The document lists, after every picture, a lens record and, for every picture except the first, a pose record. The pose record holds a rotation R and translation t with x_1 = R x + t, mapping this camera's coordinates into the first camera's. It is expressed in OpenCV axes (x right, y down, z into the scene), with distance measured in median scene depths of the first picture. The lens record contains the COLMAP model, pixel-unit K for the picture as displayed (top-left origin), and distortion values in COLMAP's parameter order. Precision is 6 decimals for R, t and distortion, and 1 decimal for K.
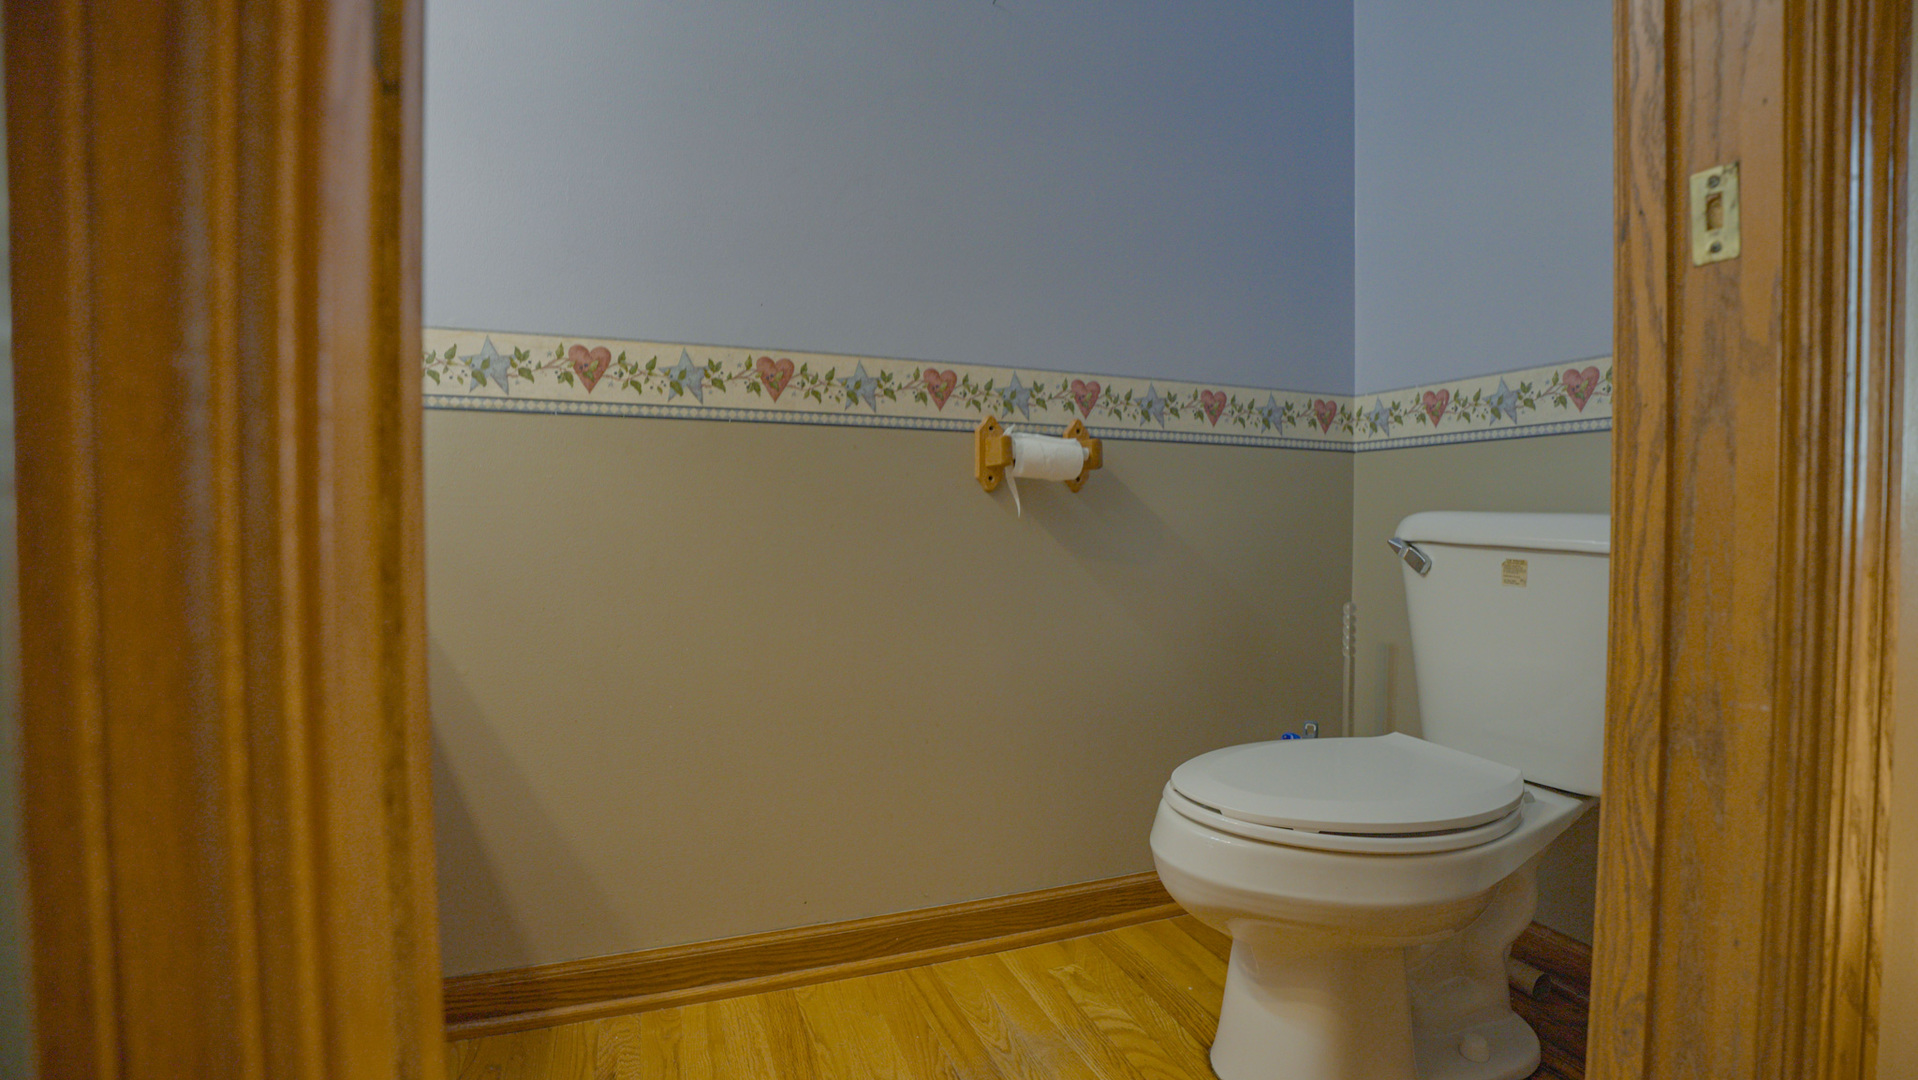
lens RADIAL K [[849.3, 0, 935.5], [0, 849.3, 541.9], [0, 0, 1]] dist [-0.063080, 0.000504]
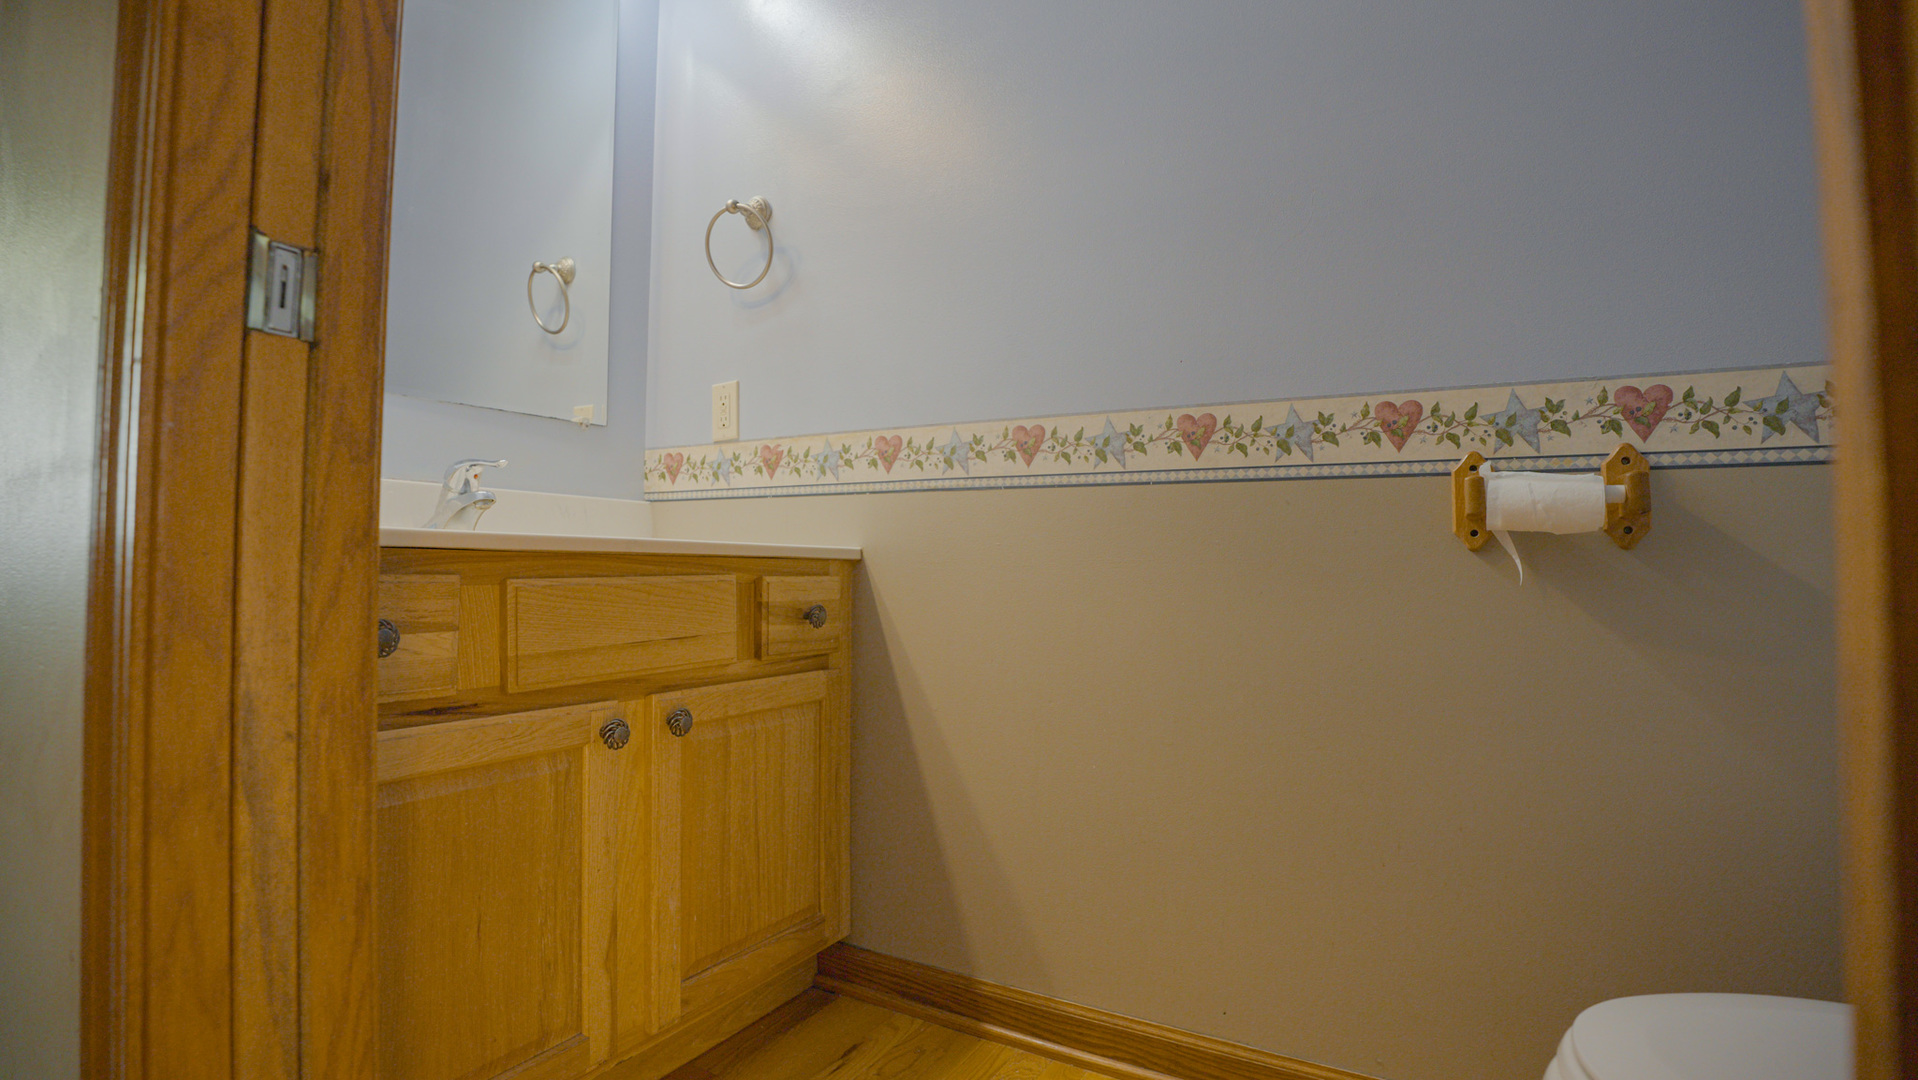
lens RADIAL K [[907.1, 0, 940.0], [0, 907.1, 551.8], [0, 0, 1]] dist [-0.073297, 0.021181]
pose [[0.635652, -0.016224, -0.771805, 0.390202], [-0.037463, 0.997953, -0.051832, -0.000024], [0.771066, 0.061861, 0.633743, 0.140190]]
